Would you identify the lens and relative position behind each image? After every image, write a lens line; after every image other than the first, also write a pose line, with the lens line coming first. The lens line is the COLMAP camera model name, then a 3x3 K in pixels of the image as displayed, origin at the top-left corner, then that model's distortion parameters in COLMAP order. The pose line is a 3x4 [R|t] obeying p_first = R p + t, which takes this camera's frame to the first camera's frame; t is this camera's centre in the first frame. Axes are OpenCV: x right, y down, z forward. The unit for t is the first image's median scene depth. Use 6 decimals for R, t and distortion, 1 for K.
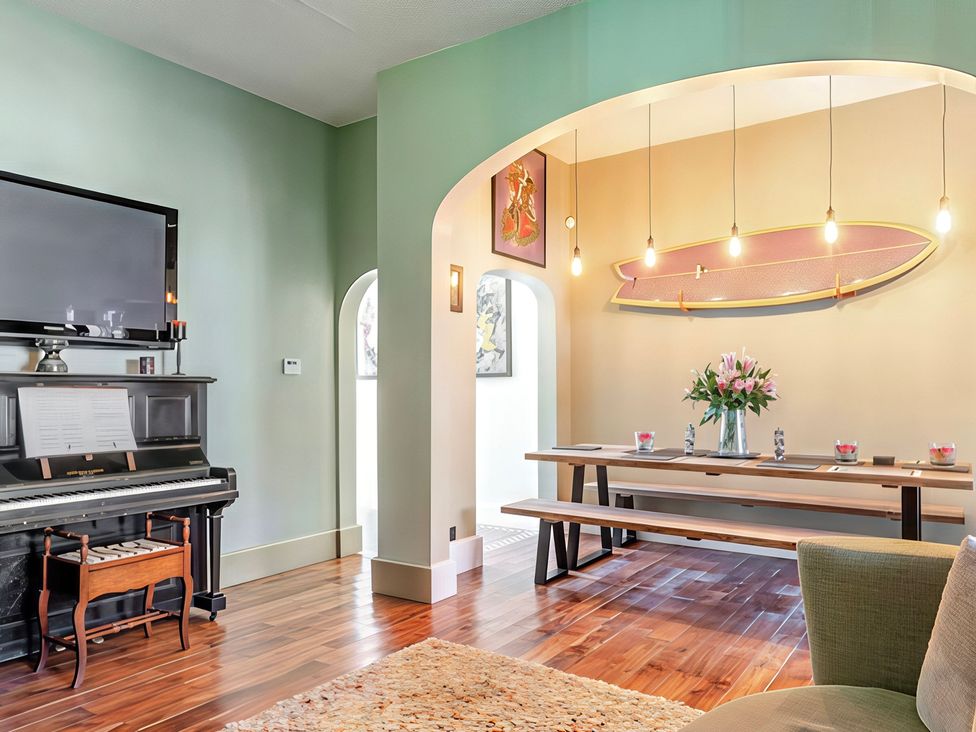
lens RADIAL K [[680.7, 0, 488.4], [0, 680.7, 387.1], [0, 0, 1]] dist [0.000144, -0.001278]
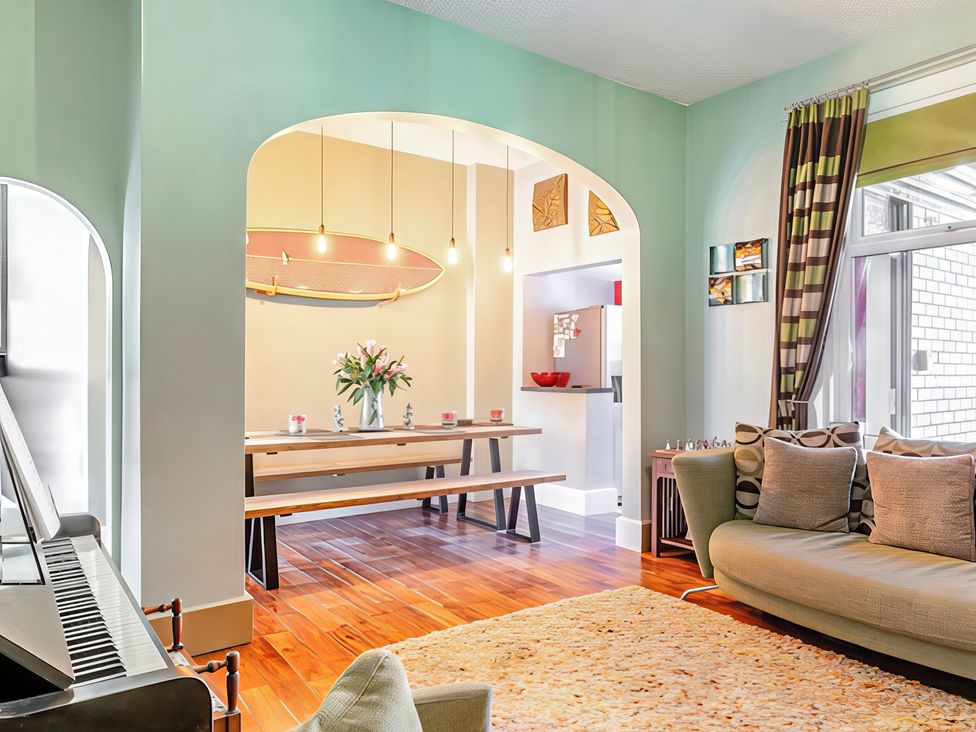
lens RADIAL K [[693.3, 0, 488.0], [0, 693.3, 366.0], [0, 0, 1]] dist [-0.024751, -0.002245]
pose [[0.338846, 0.005046, 0.940828, -0.707125], [-0.005254, 0.999980, -0.003471, -0.004580], [-0.940827, -0.003767, 0.338866, 0.432096]]
